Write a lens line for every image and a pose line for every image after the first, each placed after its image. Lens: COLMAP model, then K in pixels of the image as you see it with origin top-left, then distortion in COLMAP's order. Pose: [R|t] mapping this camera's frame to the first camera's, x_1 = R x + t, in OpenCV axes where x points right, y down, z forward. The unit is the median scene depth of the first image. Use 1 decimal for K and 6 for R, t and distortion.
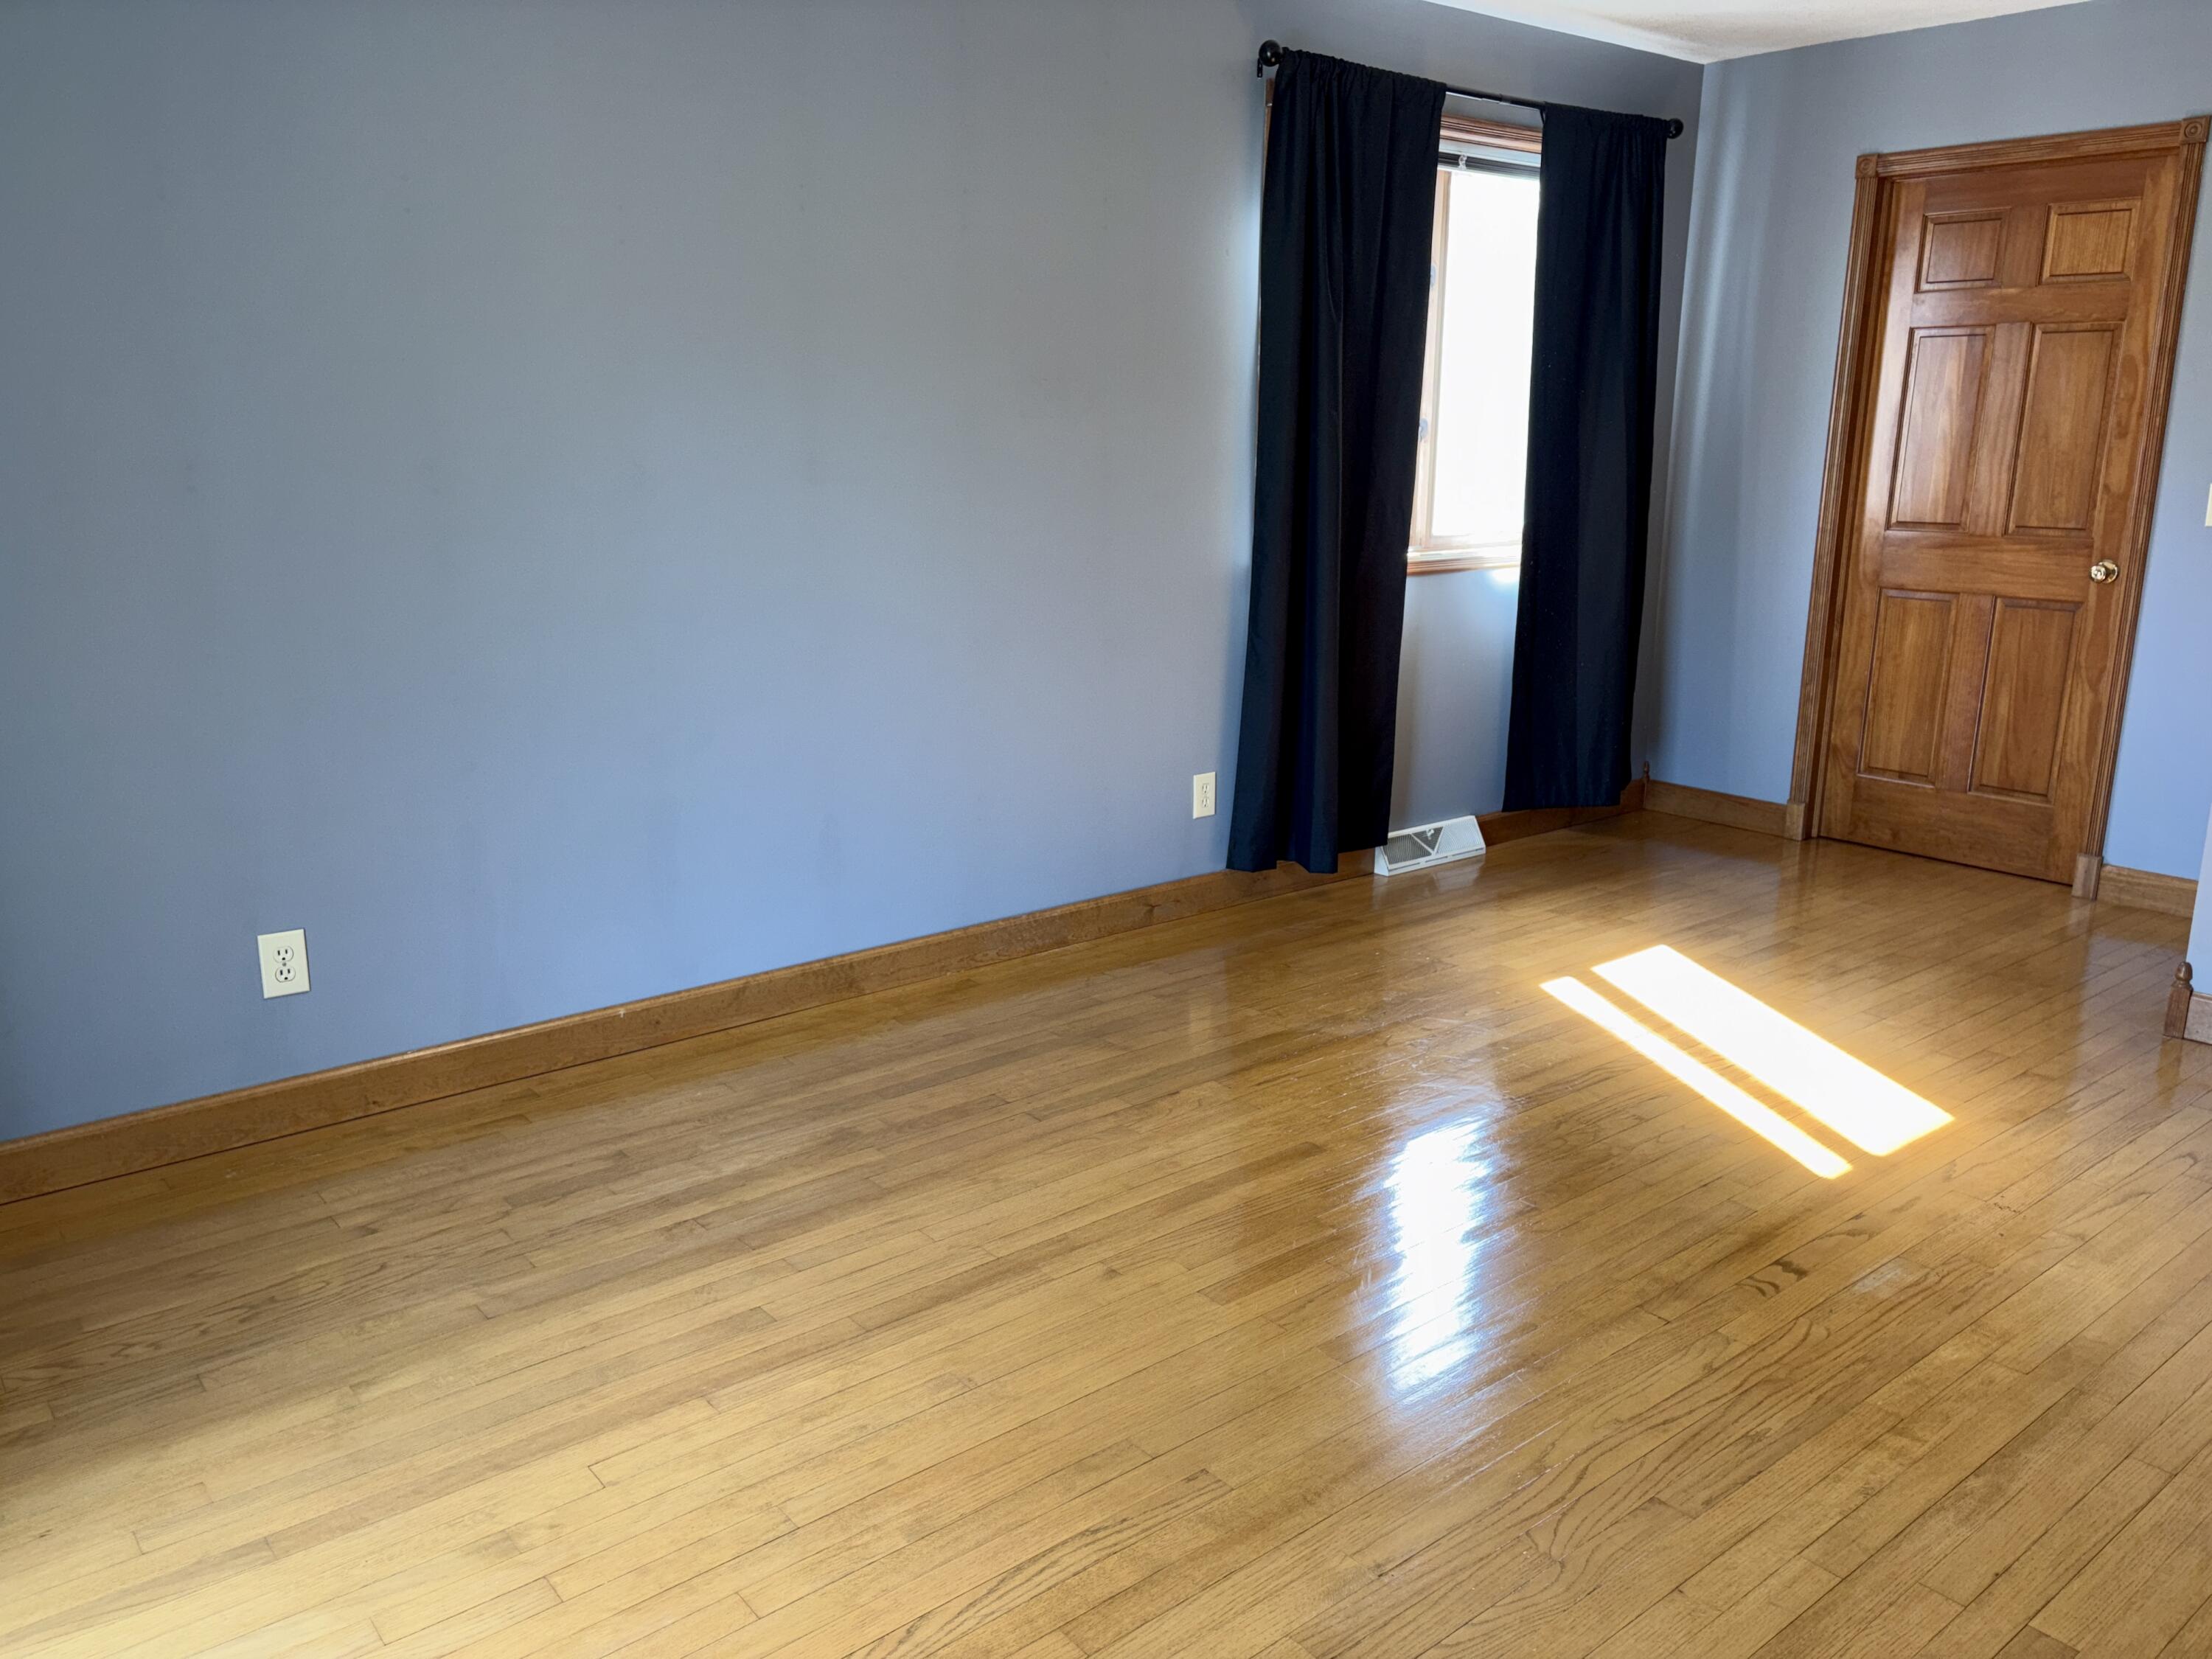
lens RADIAL K [[1692.1, 0, 1111.6], [0, 1692.1, 827.5], [0, 0, 1]] dist [0.131580, -0.243004]
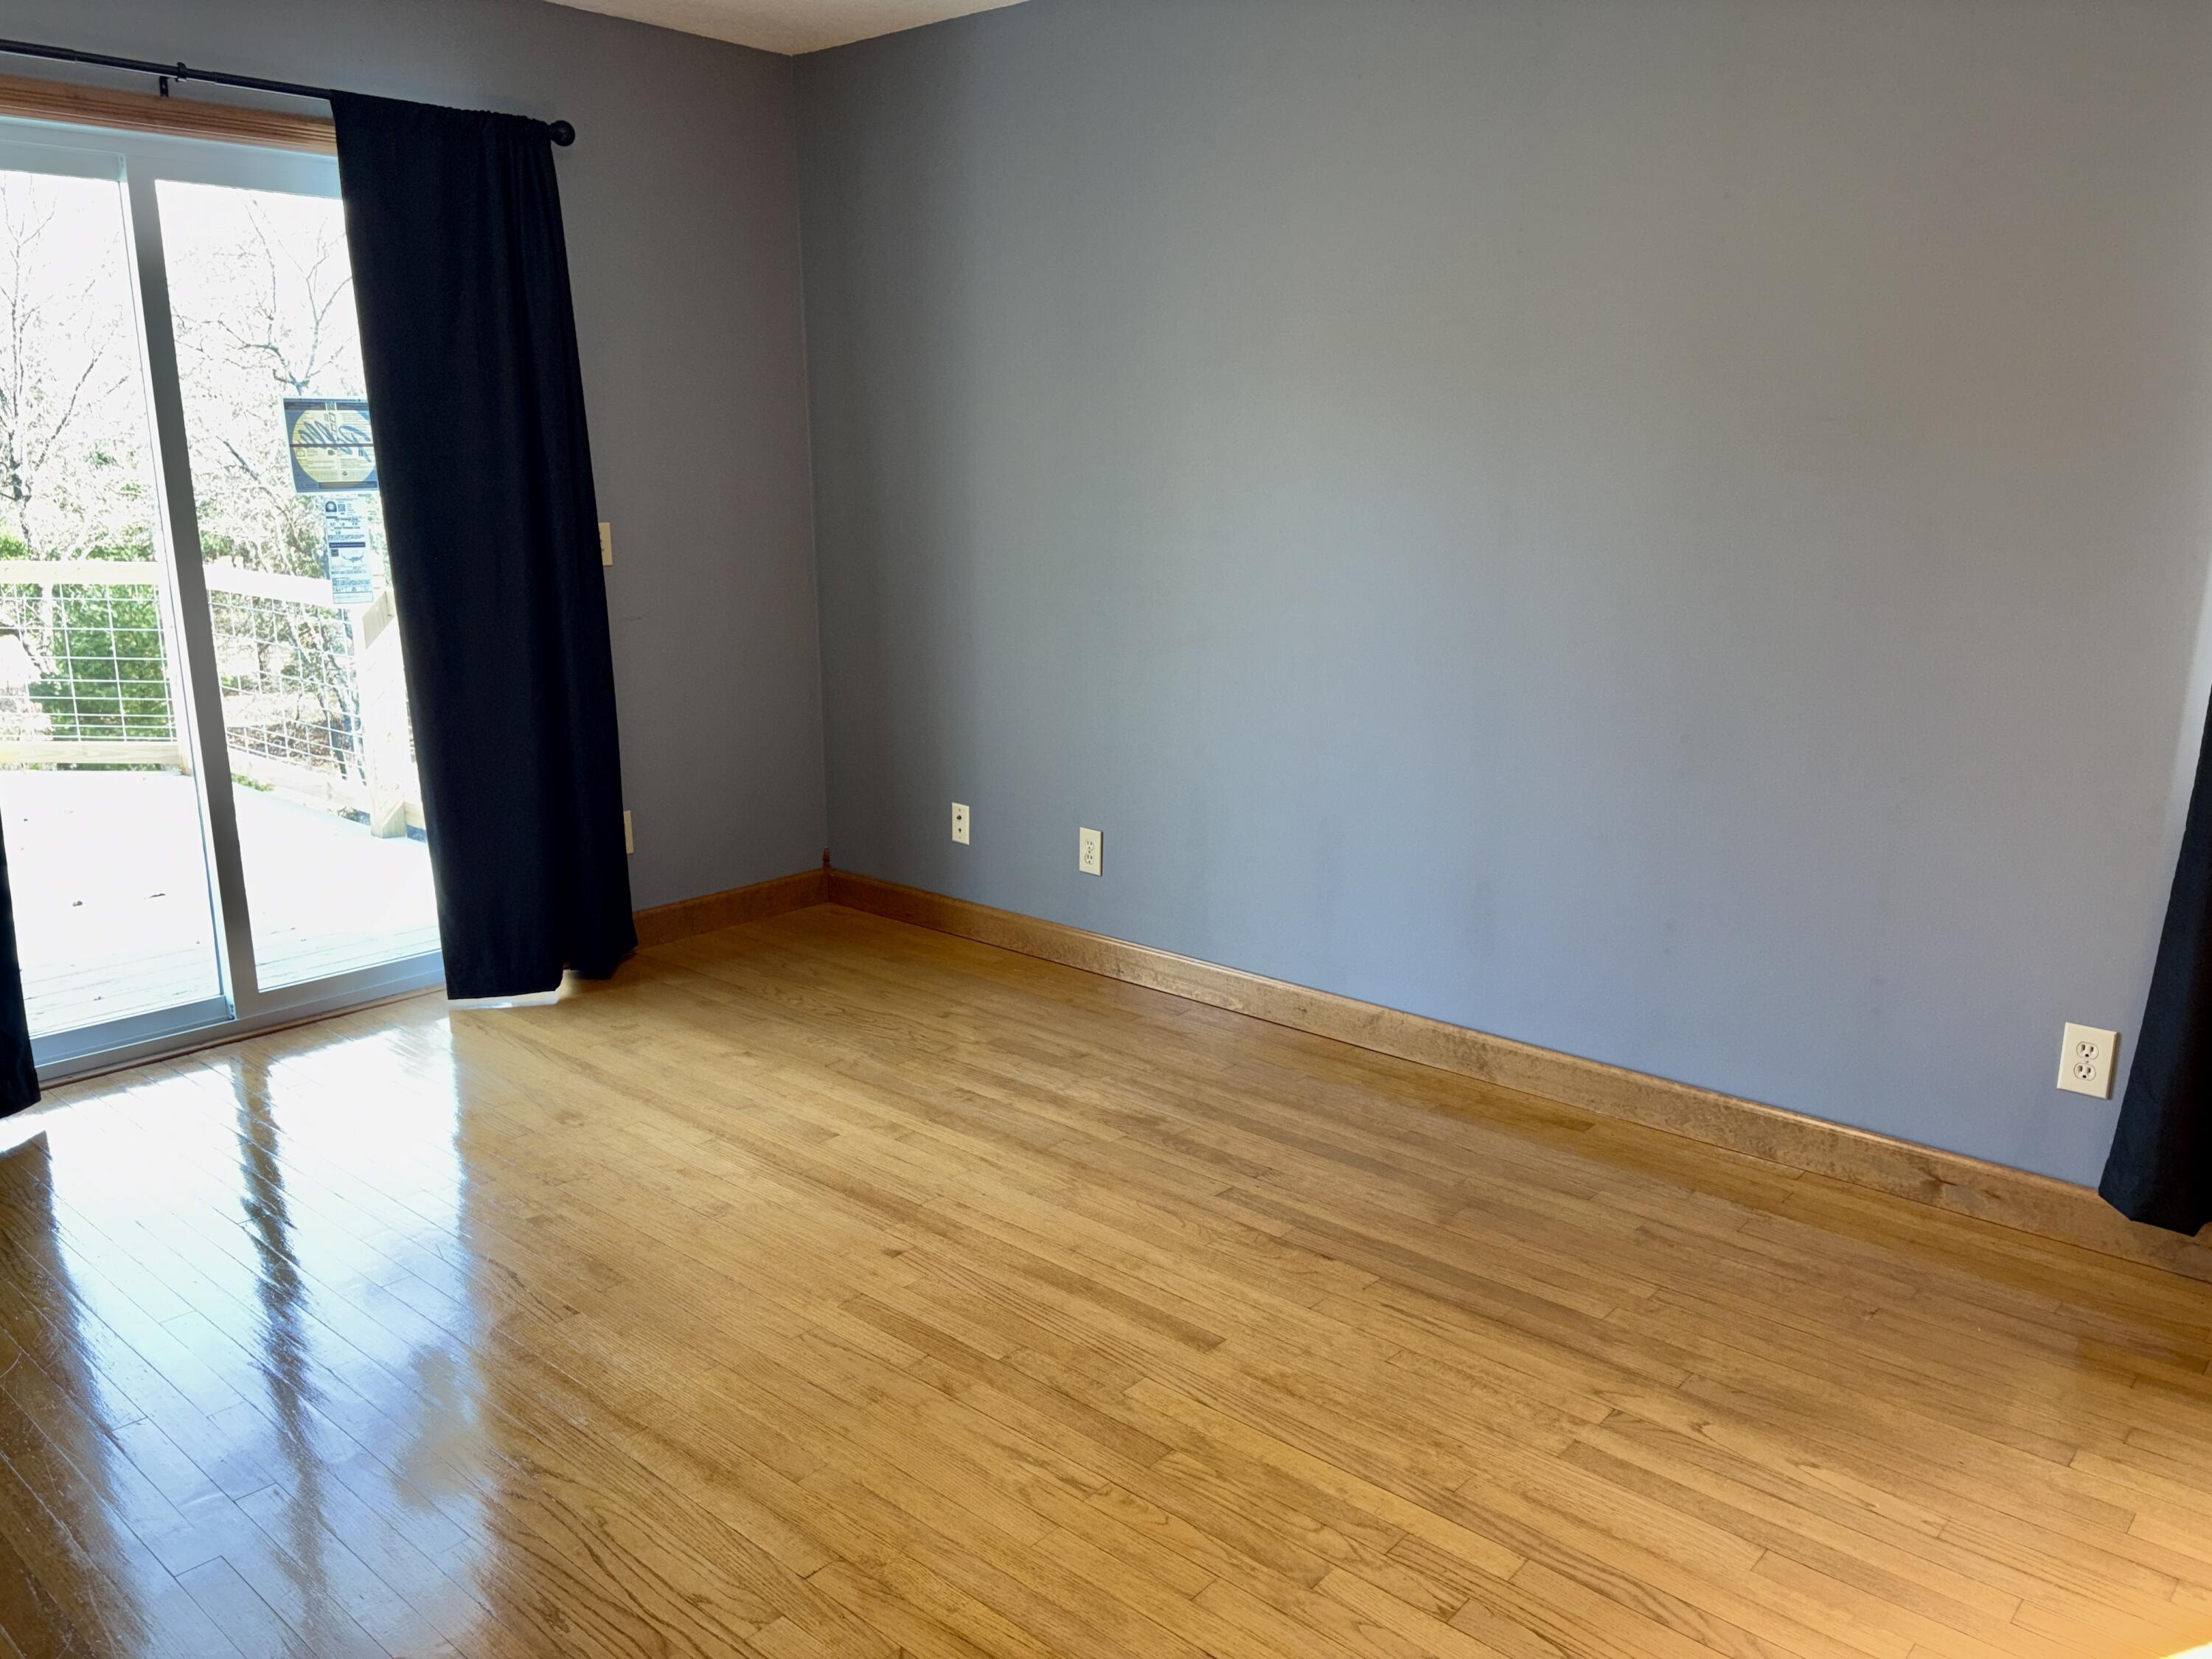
lens RADIAL K [[1692.1, 0, 1111.6], [0, 1692.1, 827.5], [0, 0, 1]] dist [0.131580, -0.243004]
pose [[0.149168, 0.213782, -0.965425, 0.890437], [-0.232802, 0.956497, 0.175835, -0.193317], [0.961016, 0.198524, 0.192447, 0.770458]]
